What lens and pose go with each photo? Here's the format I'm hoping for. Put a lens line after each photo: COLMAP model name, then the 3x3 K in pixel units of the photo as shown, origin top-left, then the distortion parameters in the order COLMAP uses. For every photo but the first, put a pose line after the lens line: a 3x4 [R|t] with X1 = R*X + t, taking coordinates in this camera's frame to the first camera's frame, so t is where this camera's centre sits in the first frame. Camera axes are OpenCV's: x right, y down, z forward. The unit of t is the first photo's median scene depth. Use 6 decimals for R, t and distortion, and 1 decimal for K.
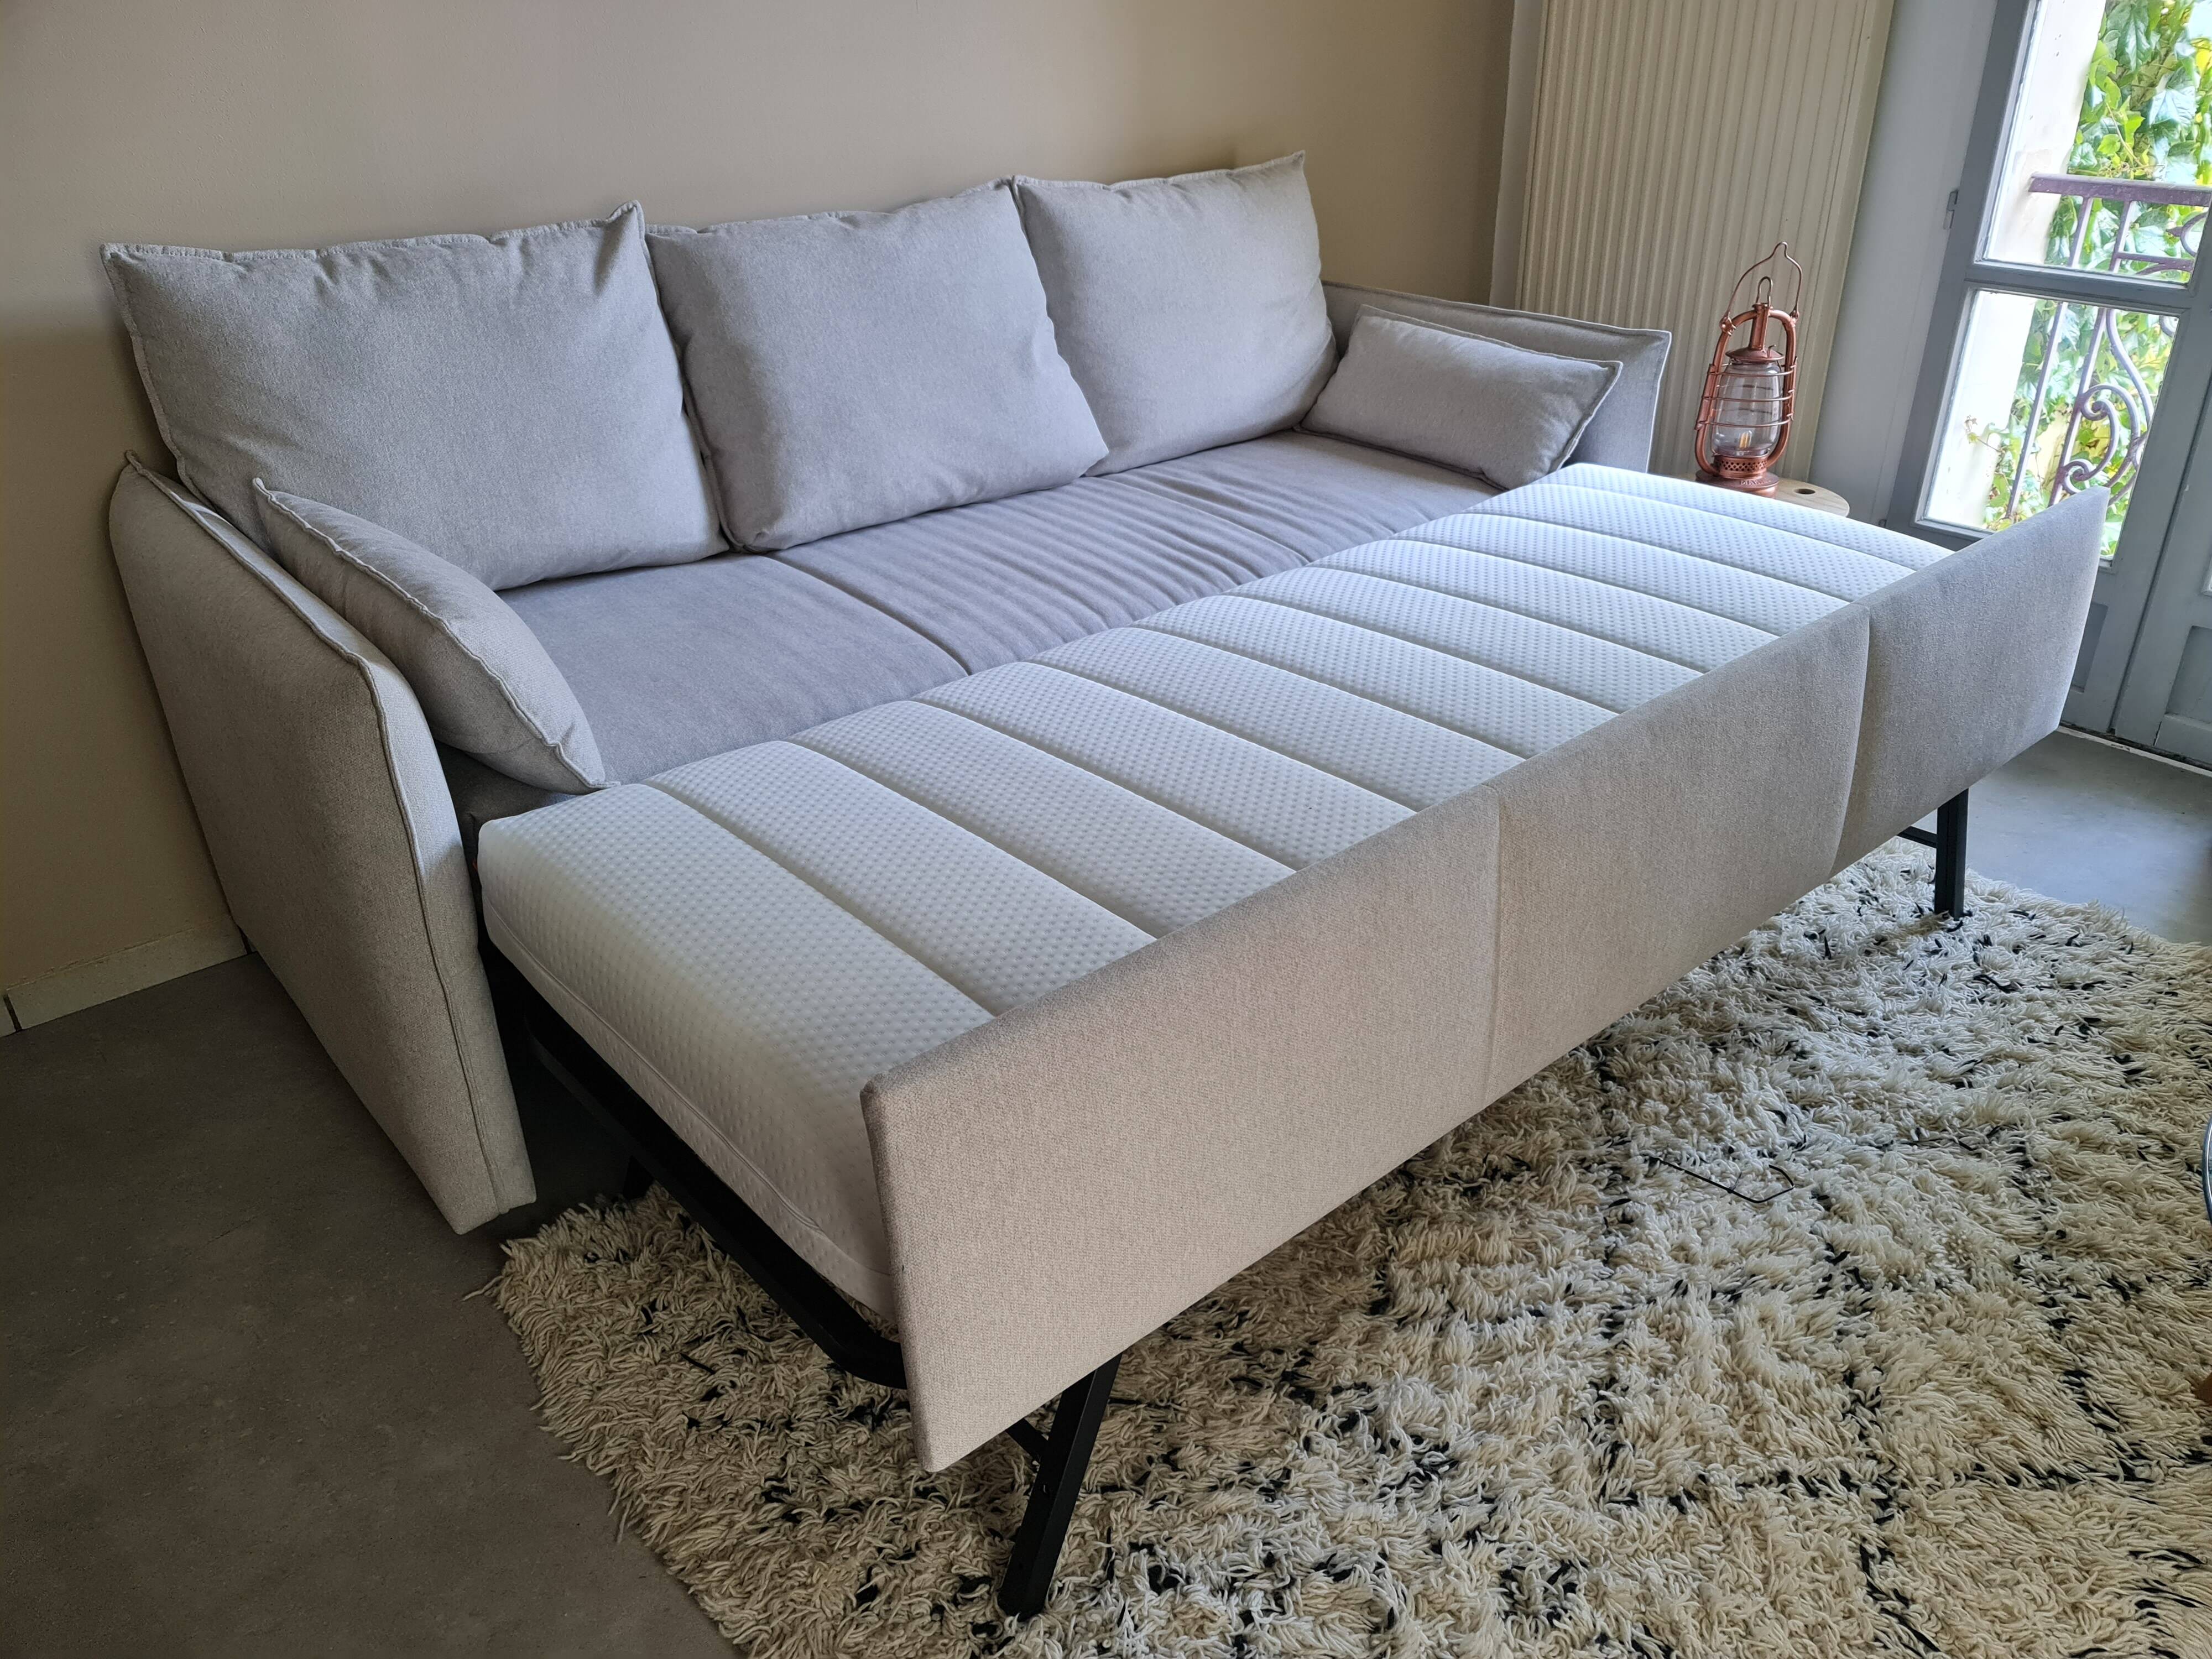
lens RADIAL K [[1612.0, 0, 1132.5], [0, 1612.0, 830.2], [0, 0, 1]] dist [0.086331, -0.091267]
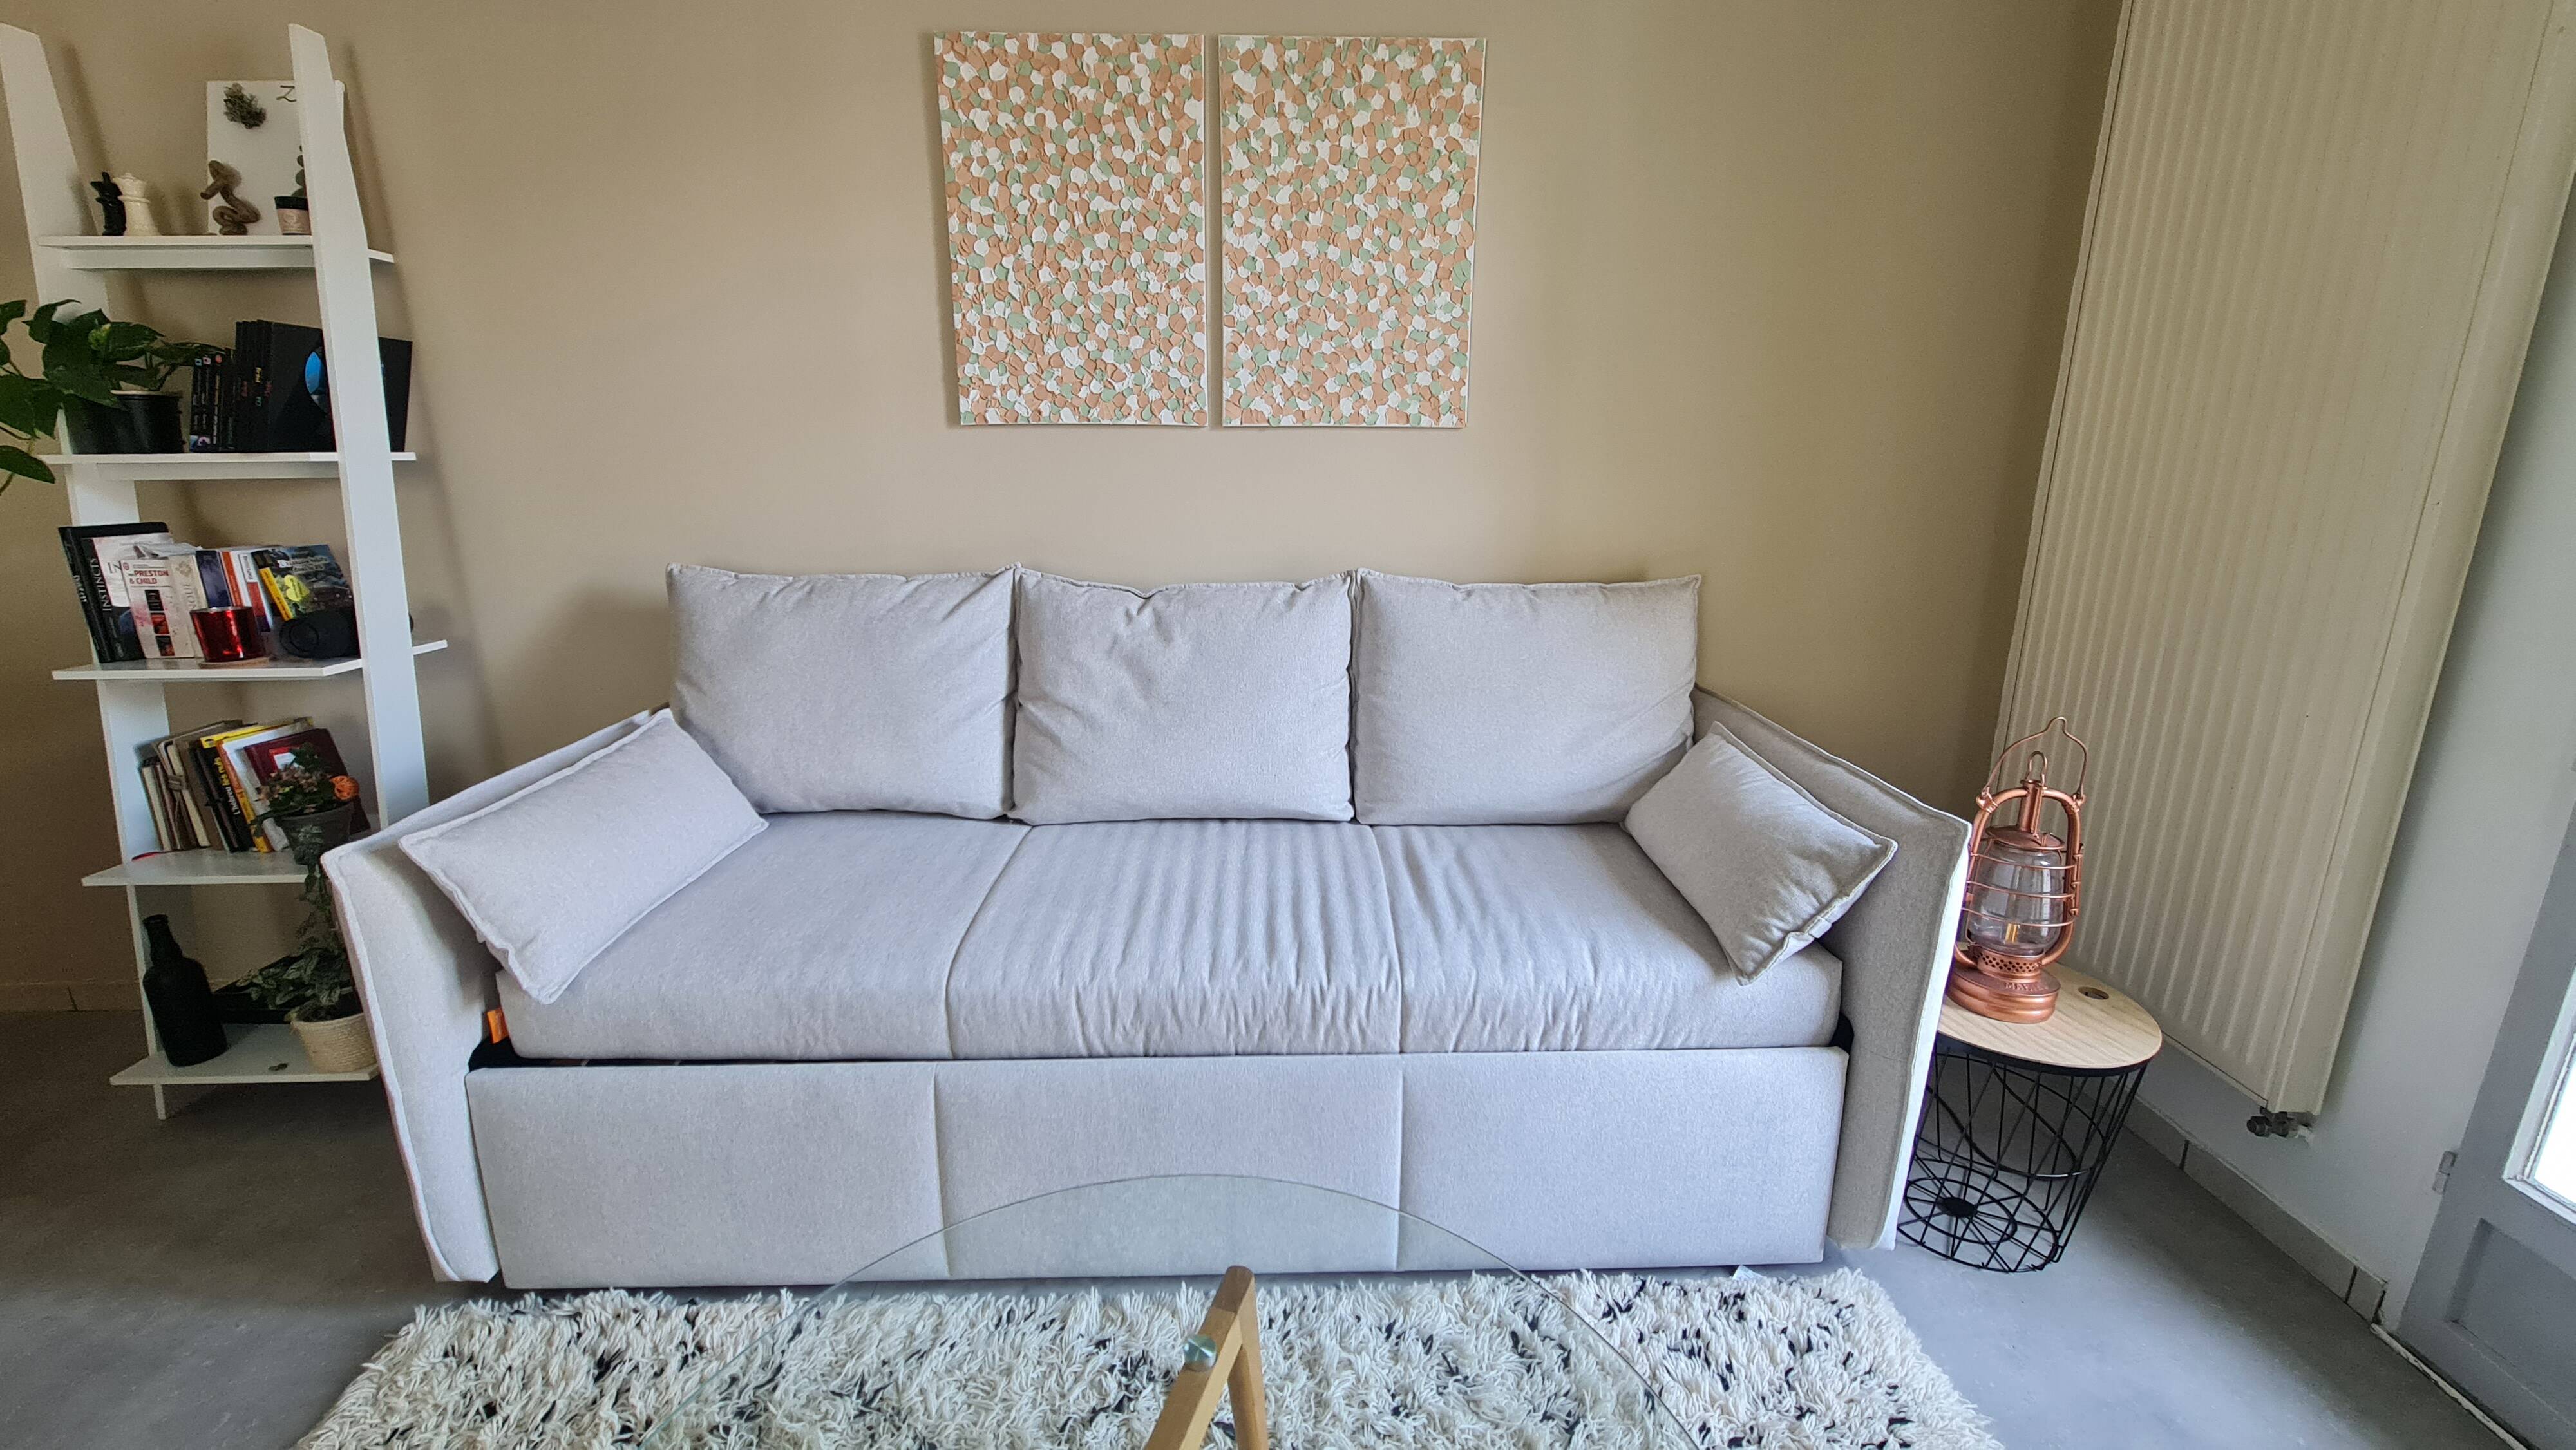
lens RADIAL K [[1024.8, 0, 1288.0], [0, 1024.8, 725.0], [0, 0, 1]] dist [-0.006601, -0.000082]
pose [[0.779380, 0.170959, -0.602777, 0.475921], [-0.300798, 0.946030, -0.120614, -0.252208], [0.549625, 0.275319, 0.788741, 0.551211]]
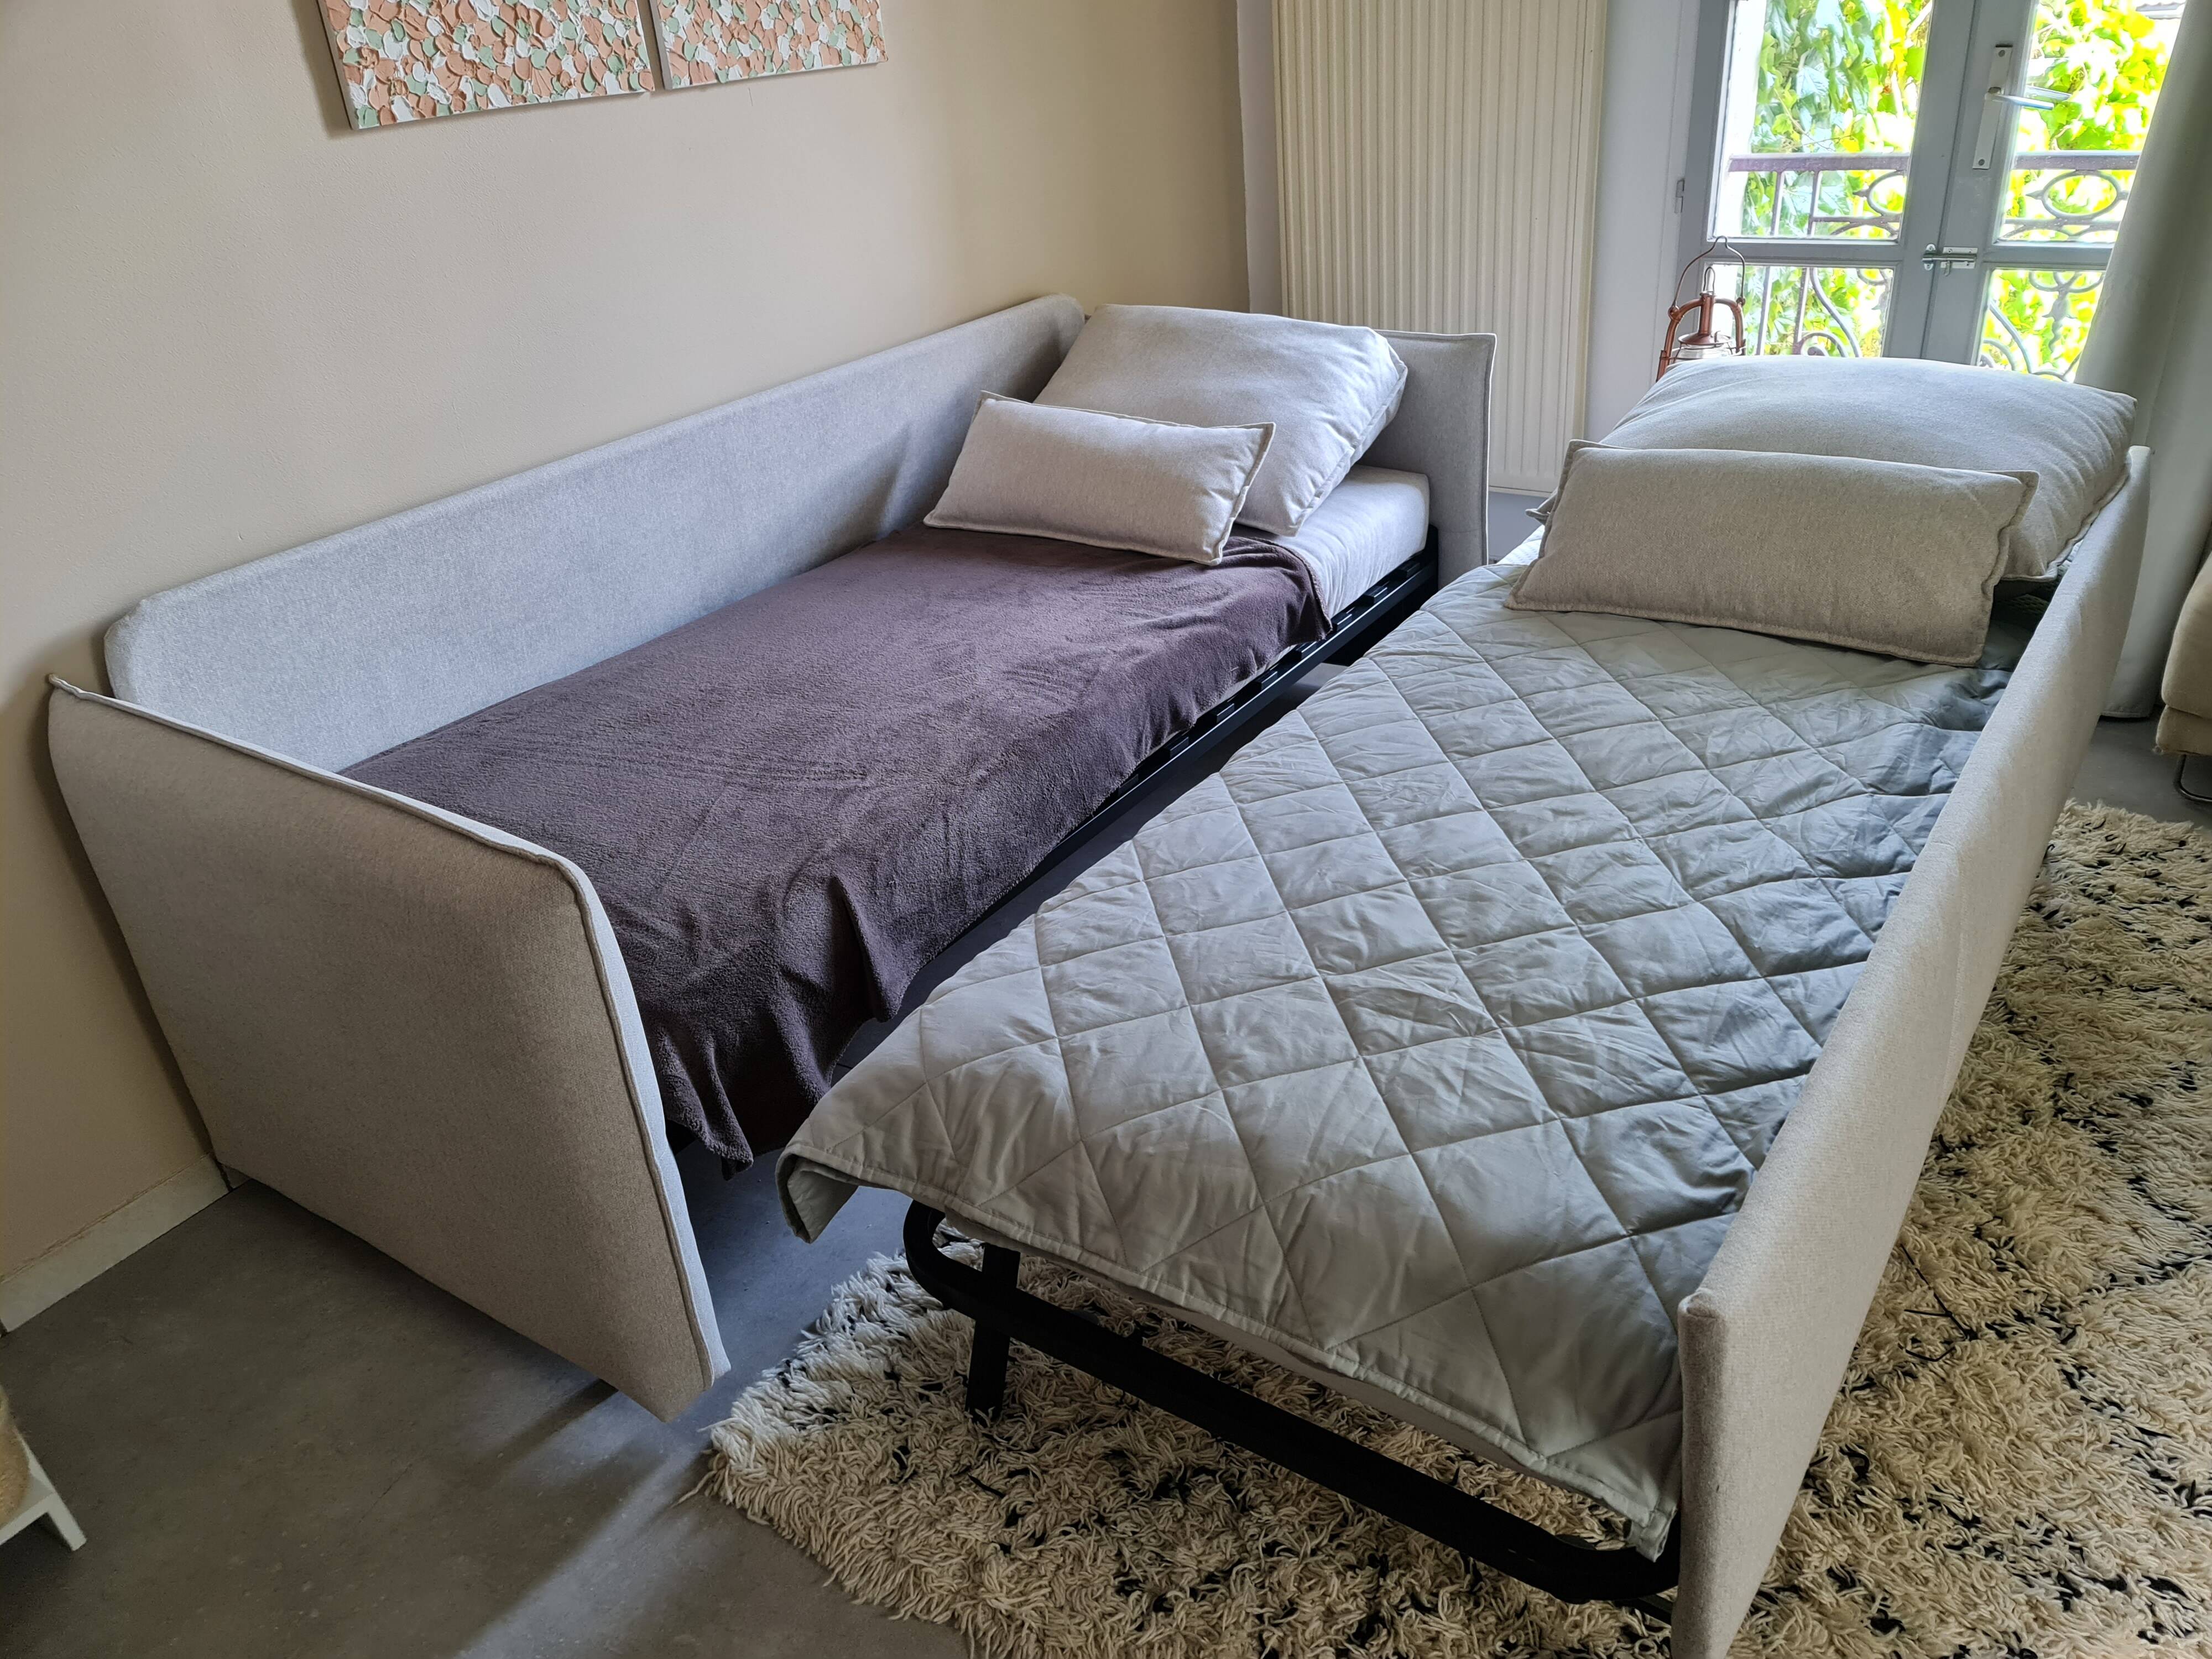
lens RADIAL K [[1591.4, 0, 1127.6], [0, 1591.4, 821.0], [0, 0, 1]] dist [0.109829, -0.125618]
pose [[0.959810, -0.182264, 0.213413, -0.260123], [0.183362, 0.982934, 0.014815, -0.058883], [-0.212472, 0.024912, 0.976850, 0.002956]]
